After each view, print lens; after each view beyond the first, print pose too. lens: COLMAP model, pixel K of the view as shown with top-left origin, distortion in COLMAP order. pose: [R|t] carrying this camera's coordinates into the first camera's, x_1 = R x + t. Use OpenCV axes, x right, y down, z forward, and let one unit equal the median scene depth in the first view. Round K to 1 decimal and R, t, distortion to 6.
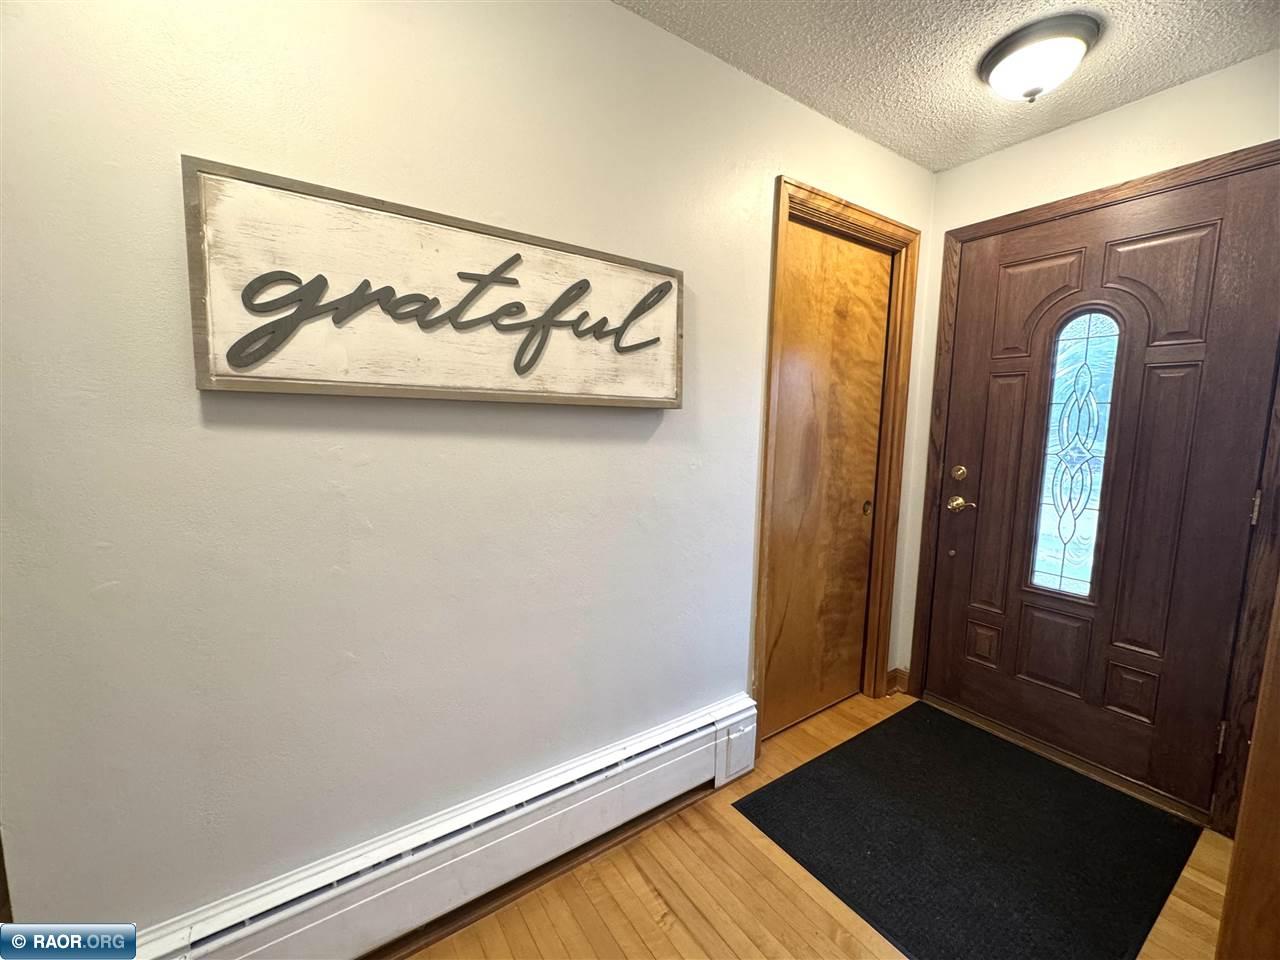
lens RADIAL K [[514.0, 0, 636.5], [0, 514.0, 481.9], [0, 0, 1]] dist [0.000947, 0.000517]
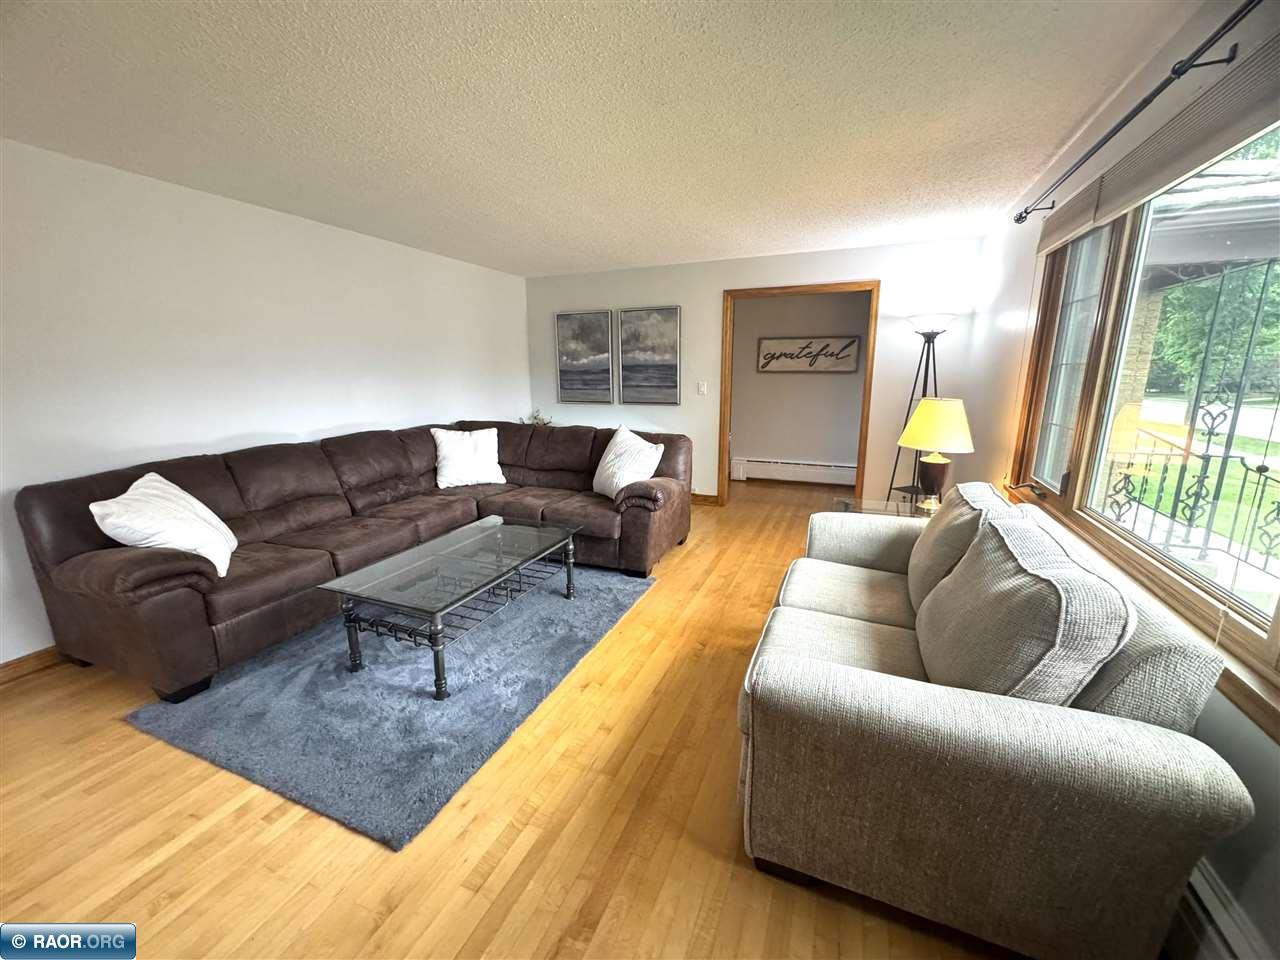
lens RADIAL K [[514.0, 0, 638.5], [0, 514.0, 480.7], [0, 0, 1]] dist [0.000947, 0.000517]
pose [[0.545647, 0.164720, -0.821667, 2.844991], [-0.083069, 0.986294, 0.142559, 0.272496], [0.833888, -0.009532, 0.551852, -2.816164]]
